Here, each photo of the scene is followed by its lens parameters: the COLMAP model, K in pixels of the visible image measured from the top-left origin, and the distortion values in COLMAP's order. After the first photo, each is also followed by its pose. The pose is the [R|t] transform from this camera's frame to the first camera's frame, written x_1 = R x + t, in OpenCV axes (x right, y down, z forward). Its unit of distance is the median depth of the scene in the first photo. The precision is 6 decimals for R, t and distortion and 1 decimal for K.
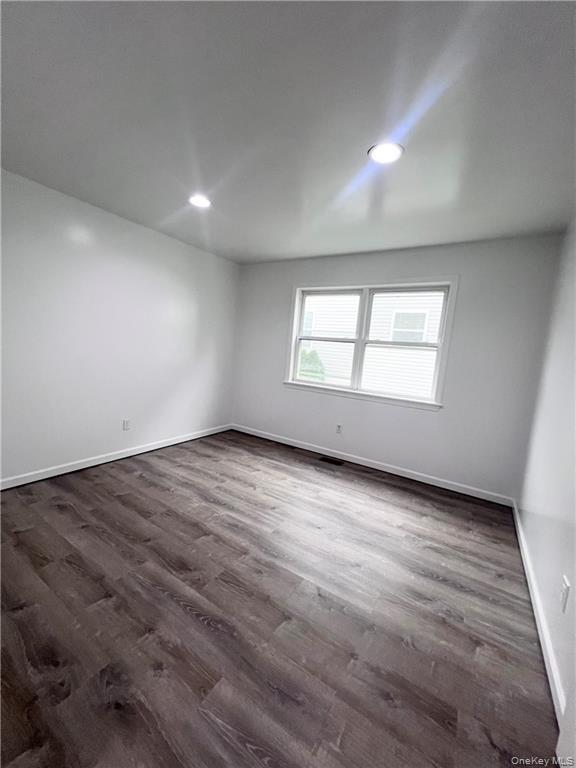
lens RADIAL K [[307.1, 0, 287.1], [0, 307.1, 385.8], [0, 0, 1]] dist [0.001374, 0.000223]
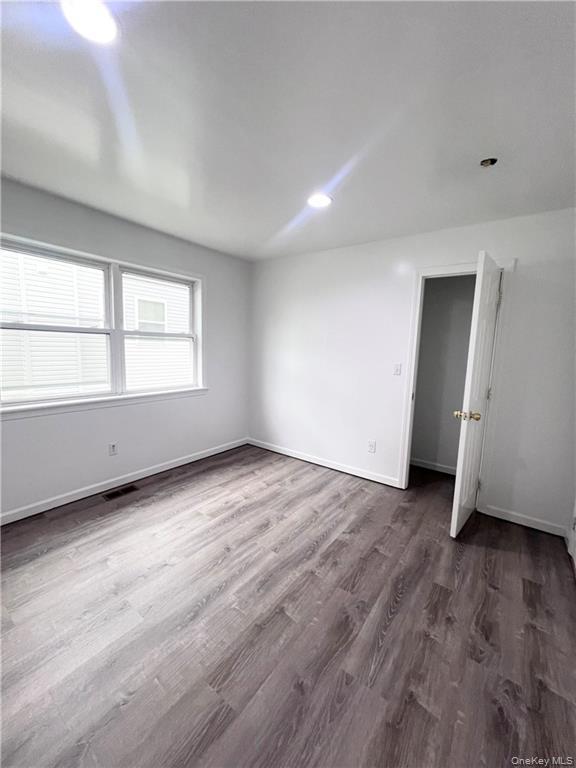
lens RADIAL K [[307.1, 0, 287.1], [0, 307.1, 385.8], [0, 0, 1]] dist [0.001374, 0.000223]
pose [[0.063808, -0.201799, 0.977346, -0.757551], [0.093041, 0.976279, 0.195505, -0.178964], [-0.993616, 0.078458, 0.081070, 0.743944]]
